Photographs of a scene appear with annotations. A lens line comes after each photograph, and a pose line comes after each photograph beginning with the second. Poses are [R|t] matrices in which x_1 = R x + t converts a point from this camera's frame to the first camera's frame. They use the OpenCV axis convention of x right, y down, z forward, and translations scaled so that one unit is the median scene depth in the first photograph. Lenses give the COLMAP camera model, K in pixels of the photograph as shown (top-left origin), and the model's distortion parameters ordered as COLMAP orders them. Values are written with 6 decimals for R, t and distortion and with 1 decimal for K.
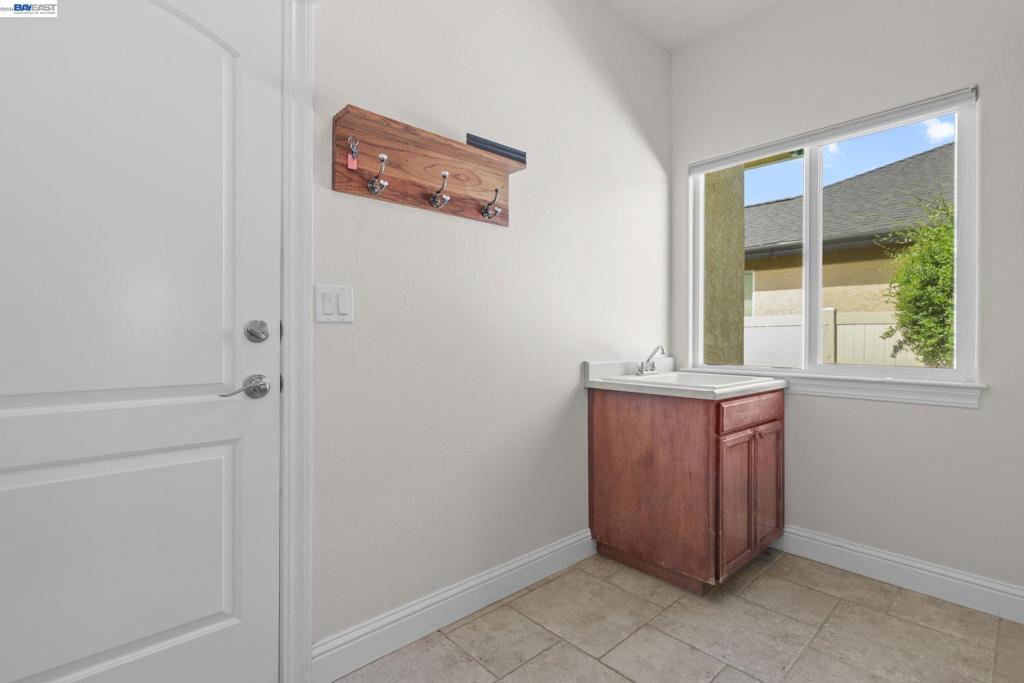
lens RADIAL K [[484.3, 0, 510.5], [0, 484.3, 336.1], [0, 0, 1]] dist [-0.018027, 0.006662]
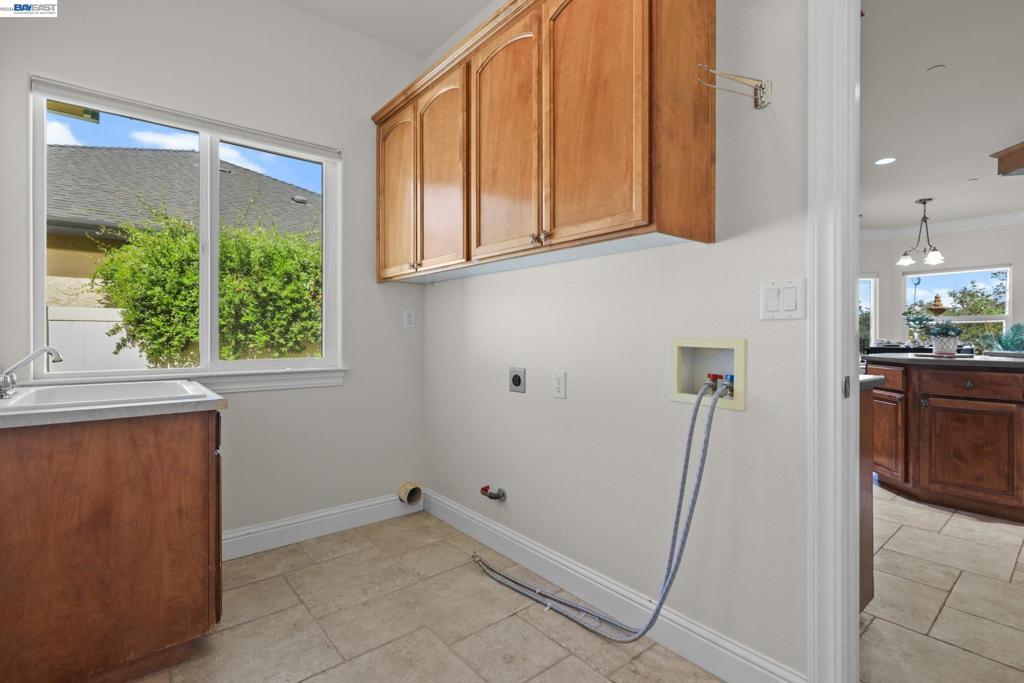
lens RADIAL K [[469.9, 0, 512.0], [0, 469.9, 341.5], [0, 0, 1]] dist [-0.002016, -0.000052]
pose [[0.055553, -0.016822, 0.998314, -0.316731], [0.001486, 0.999858, 0.016765, 0.002295], [-0.998455, 0.000552, 0.055570, 0.393535]]
